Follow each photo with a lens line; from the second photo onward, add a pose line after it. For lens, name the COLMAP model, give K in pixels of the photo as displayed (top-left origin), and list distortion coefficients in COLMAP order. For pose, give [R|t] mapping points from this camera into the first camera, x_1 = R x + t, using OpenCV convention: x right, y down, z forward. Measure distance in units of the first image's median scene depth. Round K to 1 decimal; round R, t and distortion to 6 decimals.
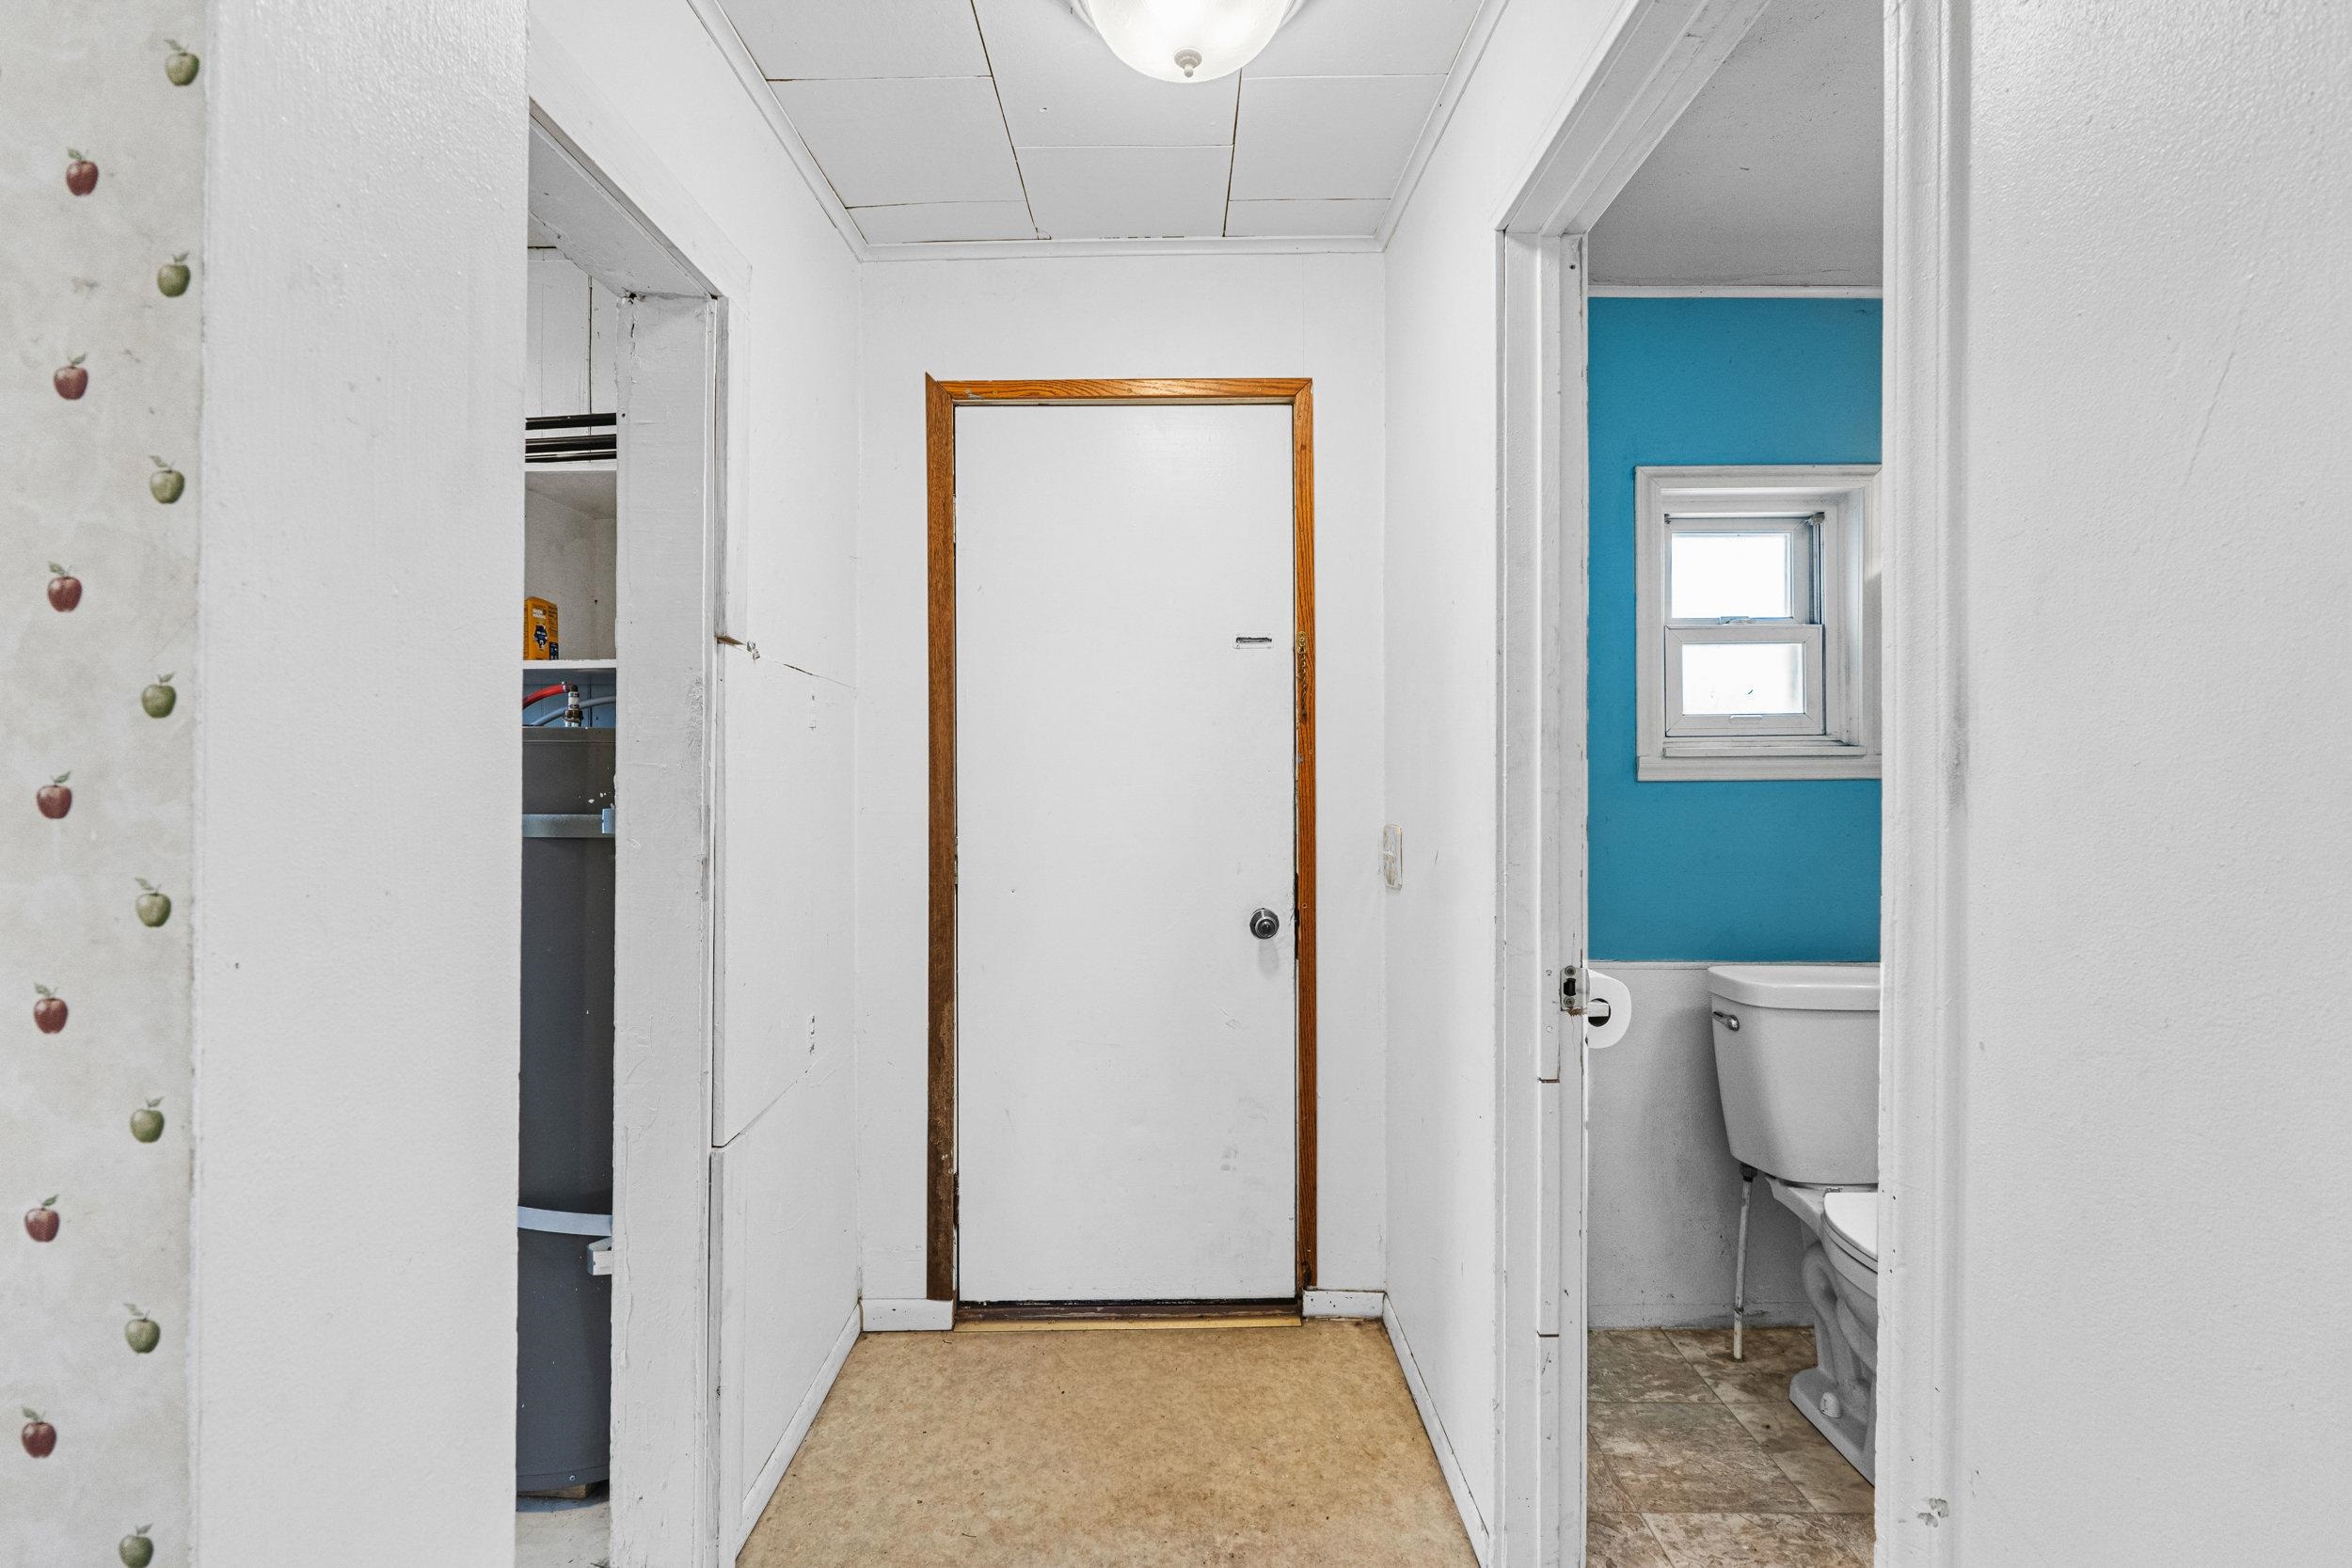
lens RADIAL K [[1030.8, 0, 1170.8], [0, 1030.8, 787.7], [0, 0, 1]] dist [-0.008274, -0.000282]
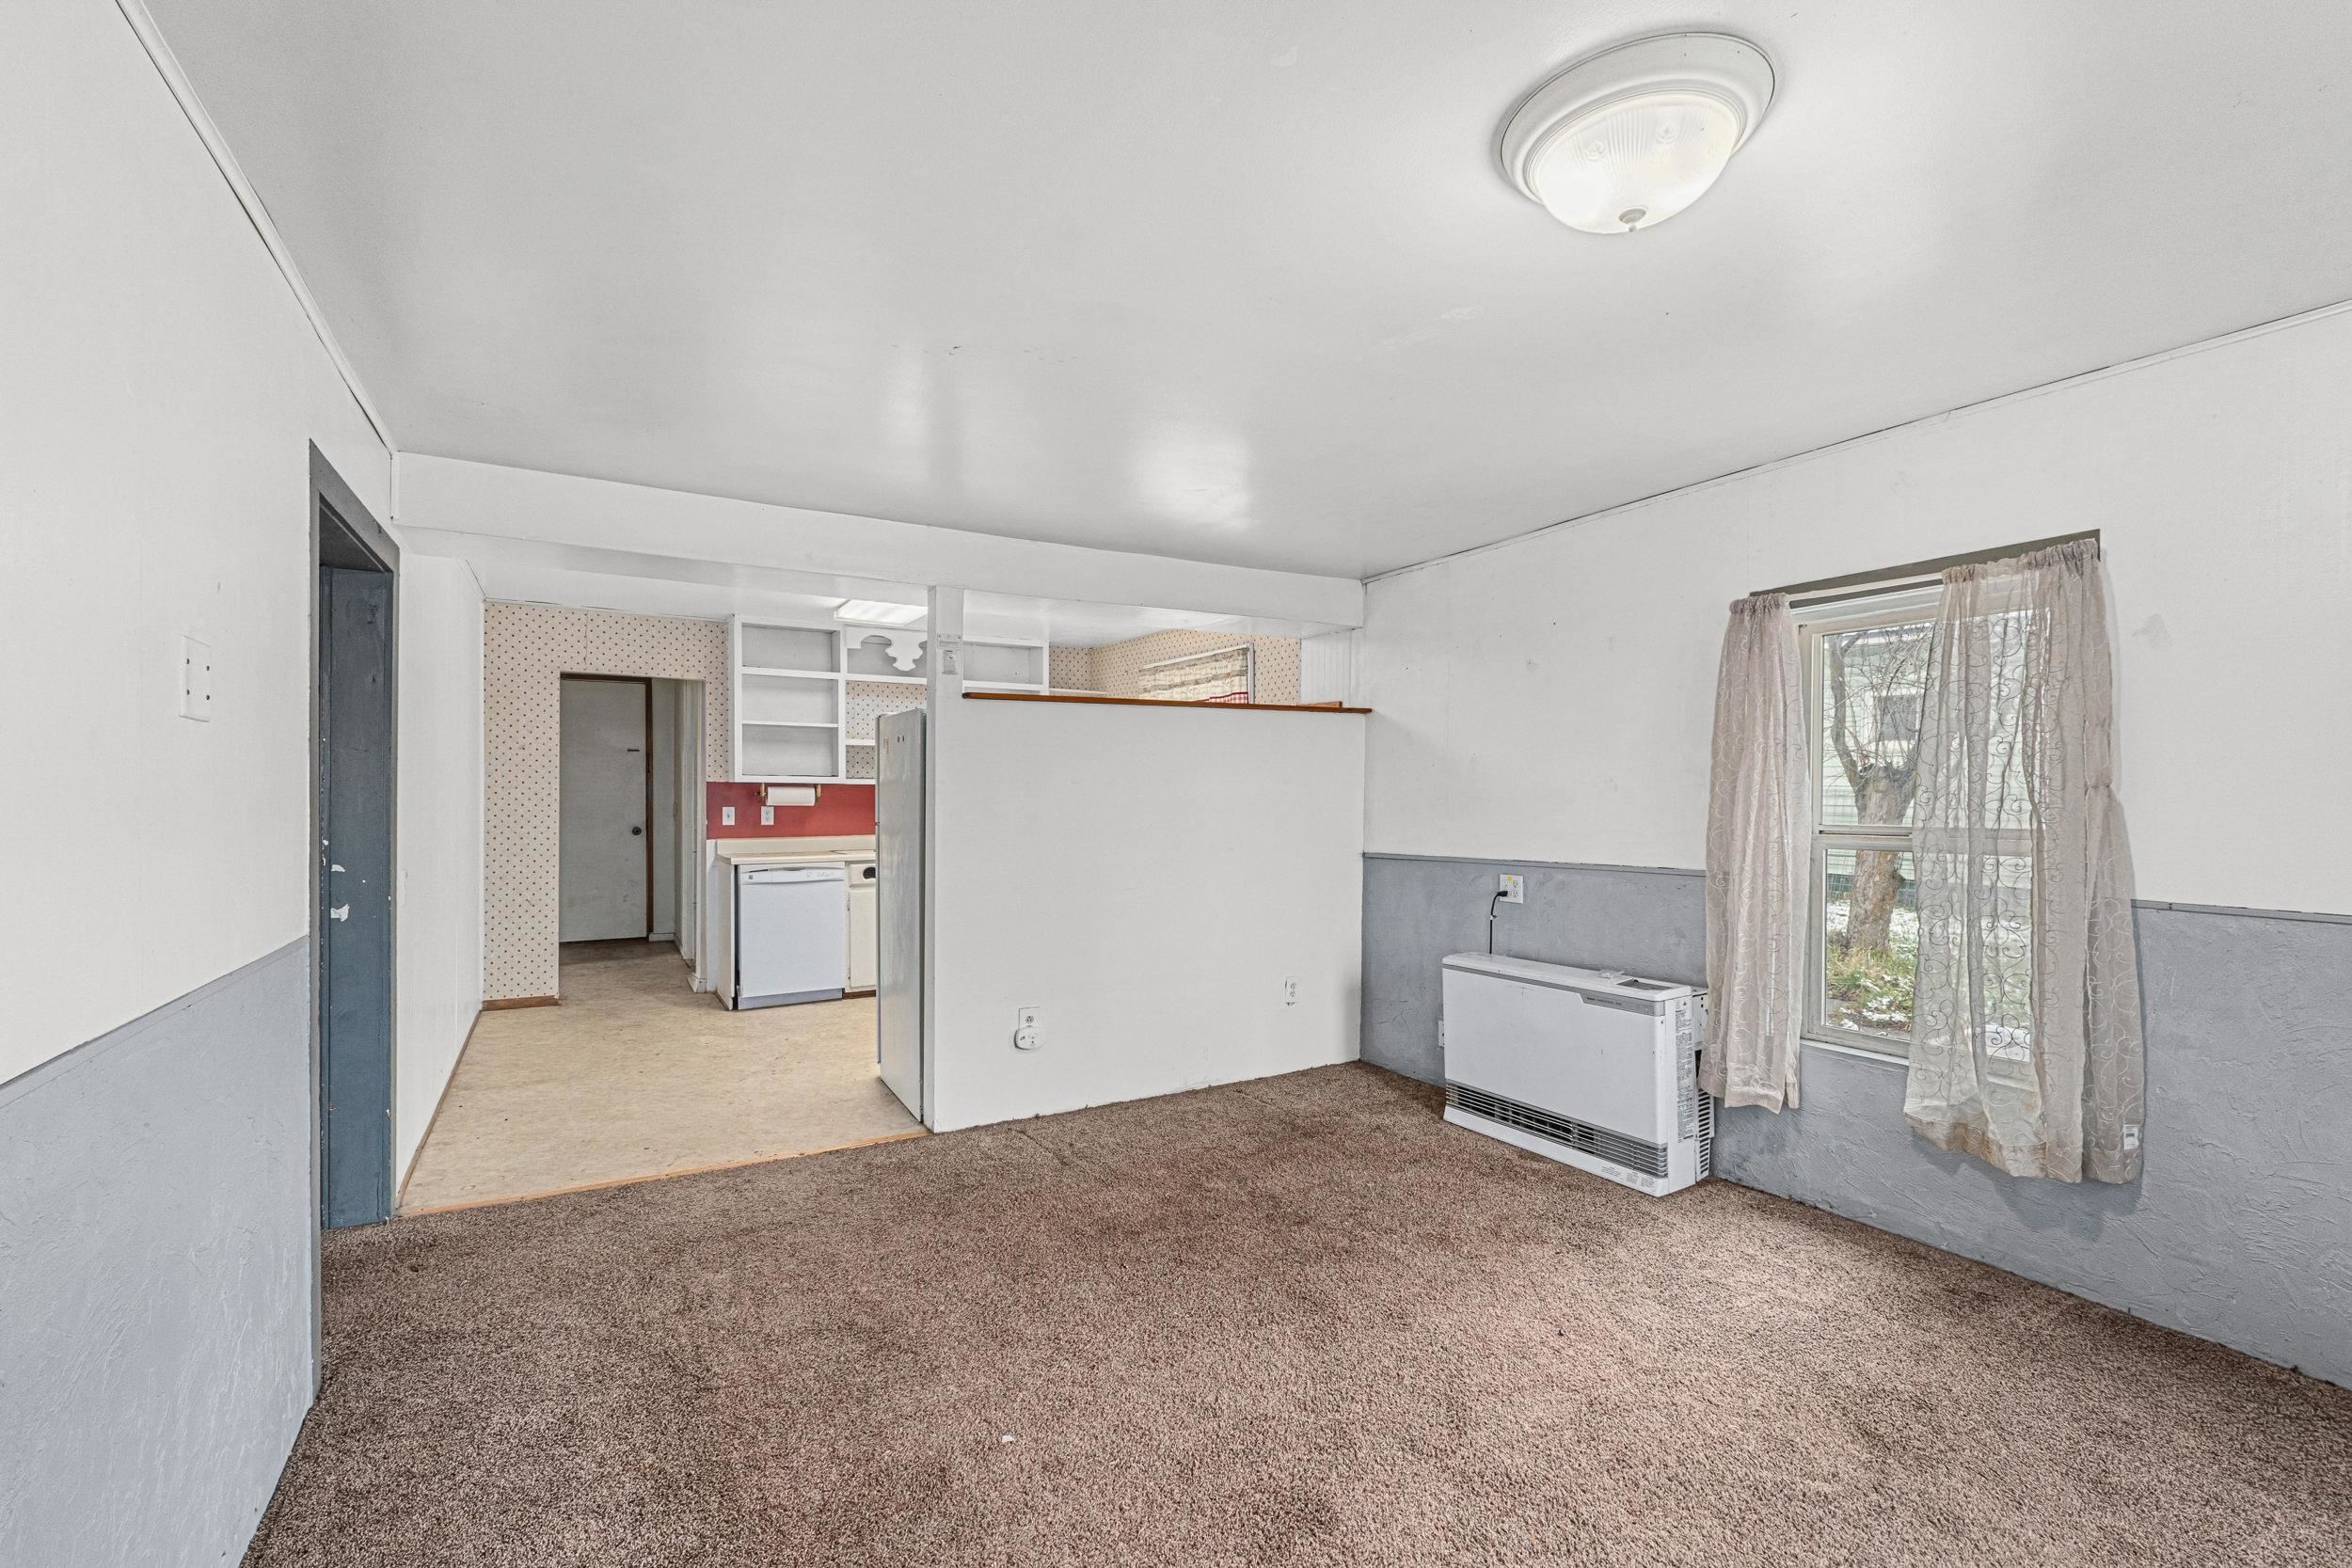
lens RADIAL K [[1009.8, 0, 1160.1], [0, 1009.8, 801.0], [0, 0, 1]] dist [-0.004284, -0.000409]
pose [[0.864864, -0.001387, 0.502005, -0.138357], [-0.004382, 0.999937, 0.010311, -0.021224], [-0.501987, -0.011118, 0.864803, -4.268855]]
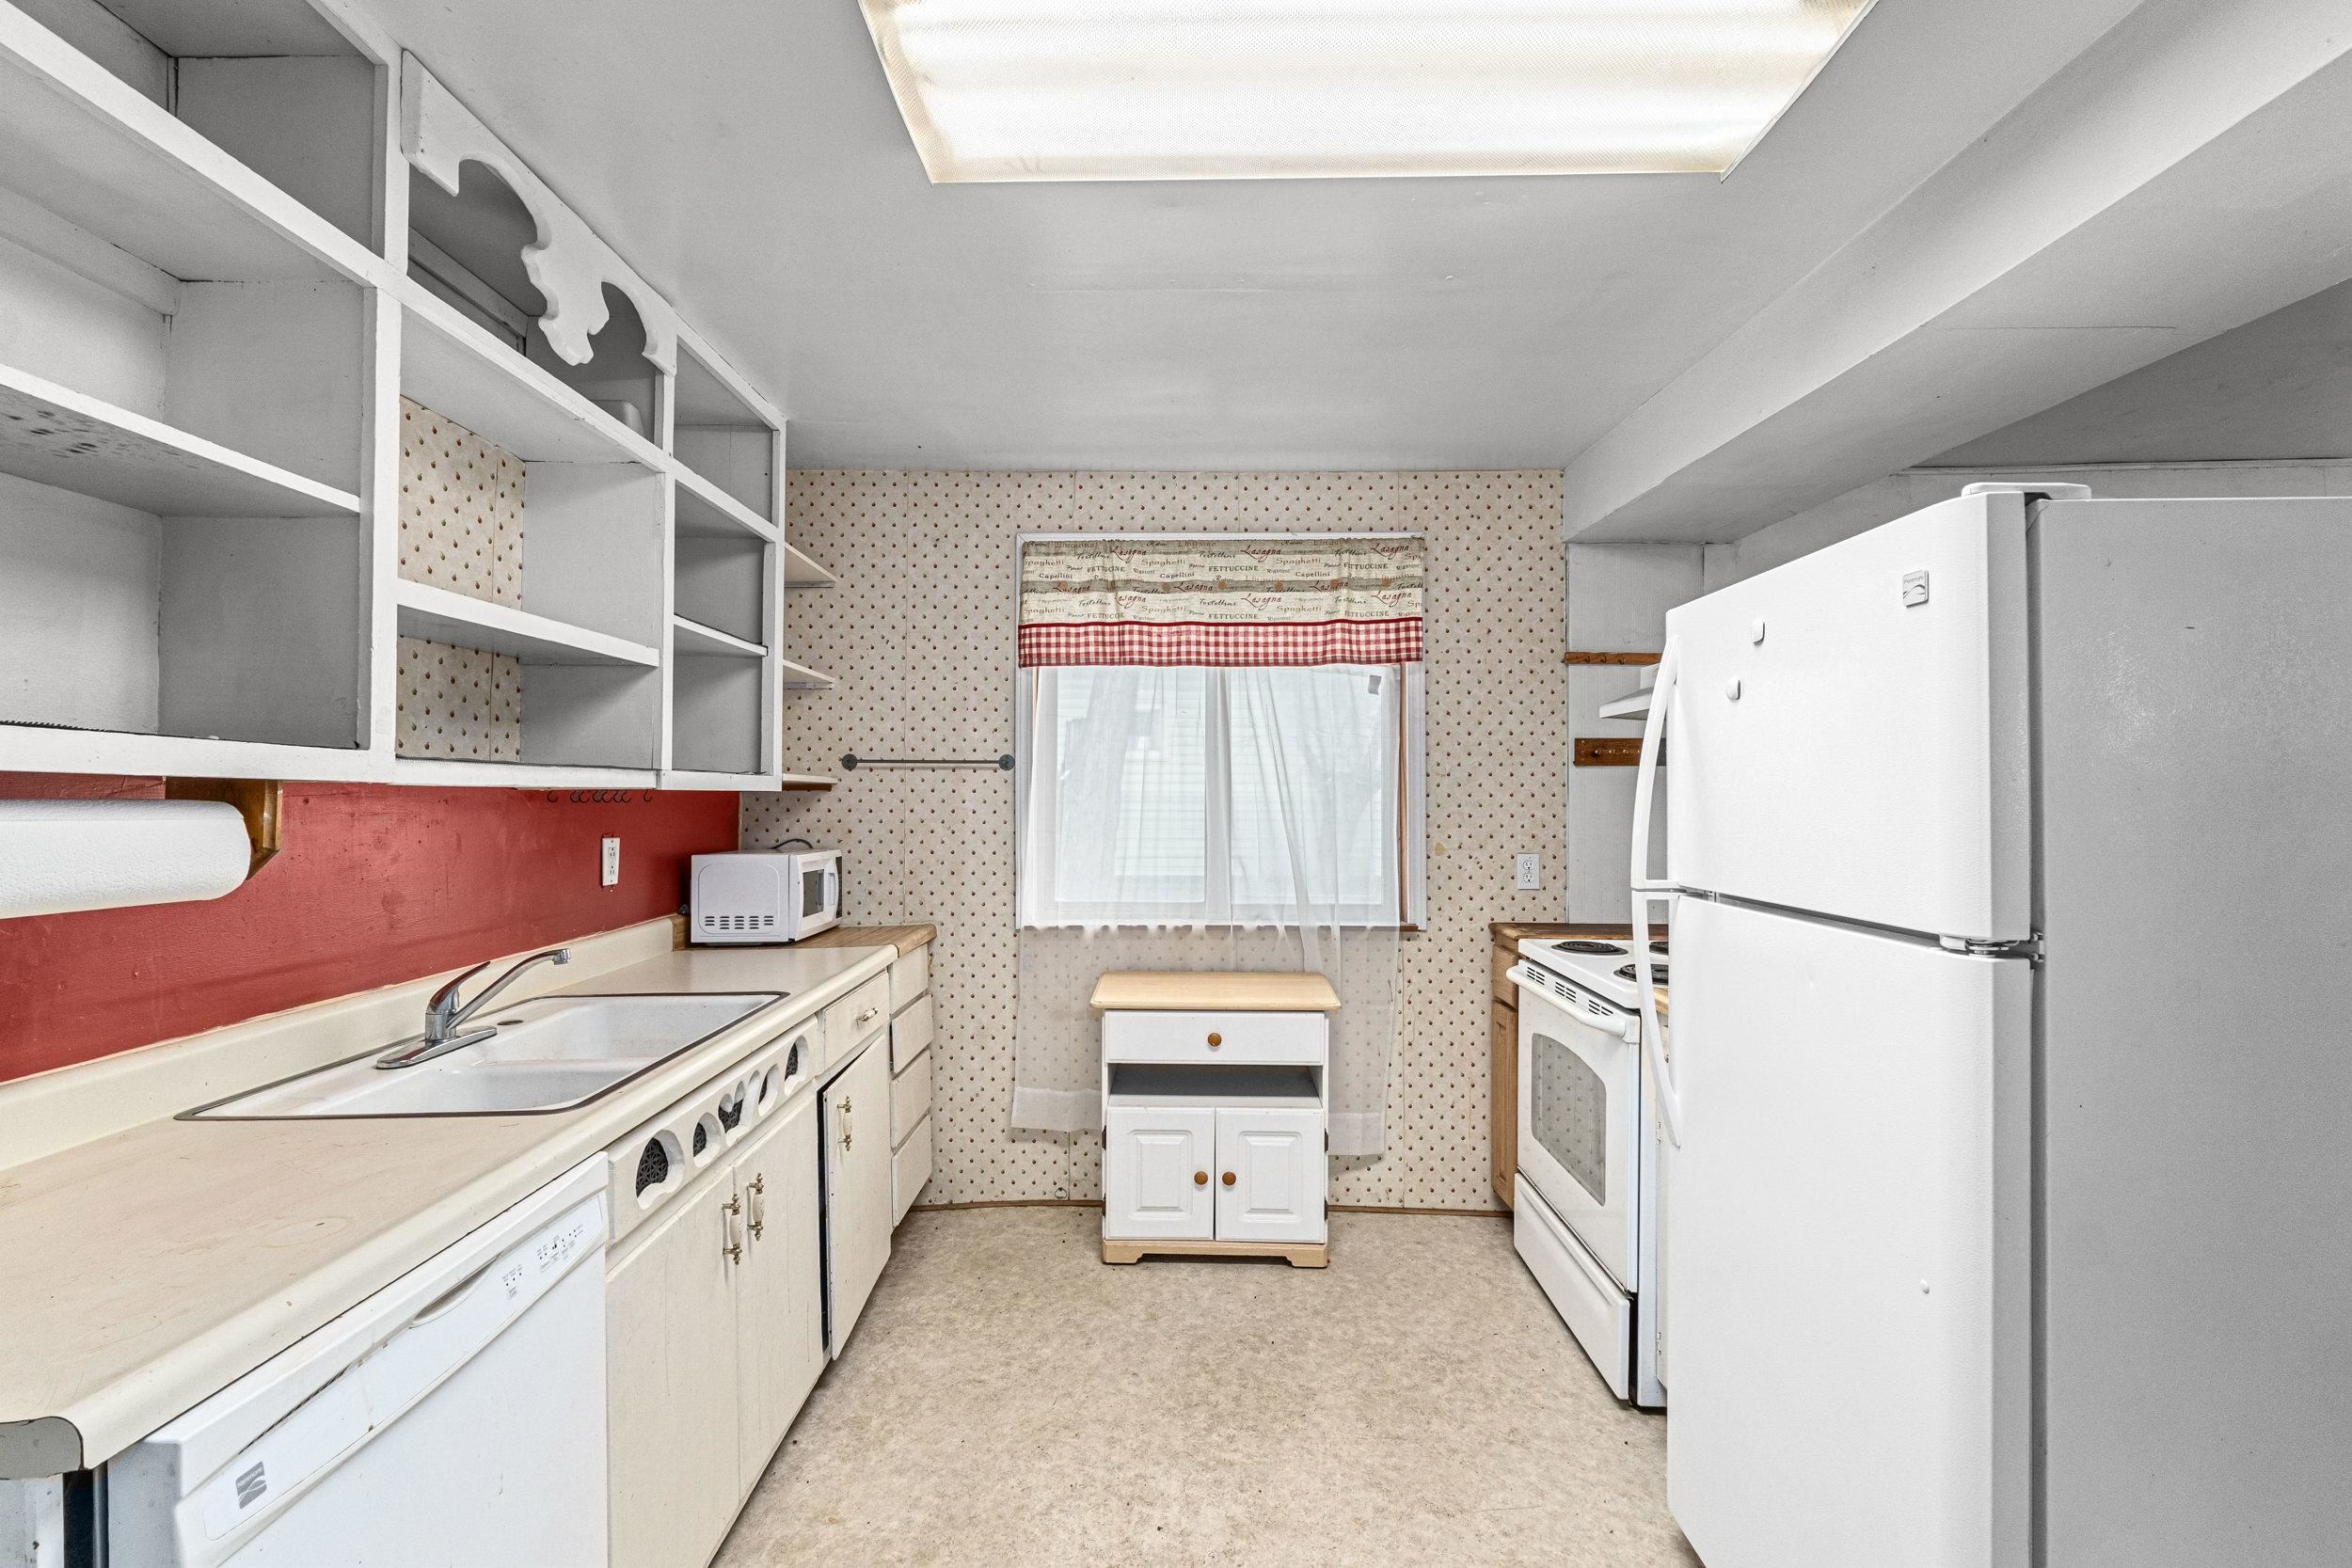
lens RADIAL K [[1030.8, 0, 1159.3], [0, 1030.8, 781.2], [0, 0, 1]] dist [-0.008274, -0.000282]
pose [[0.001327, 0.017209, 0.999851, -0.076033], [0.007364, 0.999825, -0.017219, -0.024964], [-0.999972, 0.007386, 0.001200, -0.702532]]
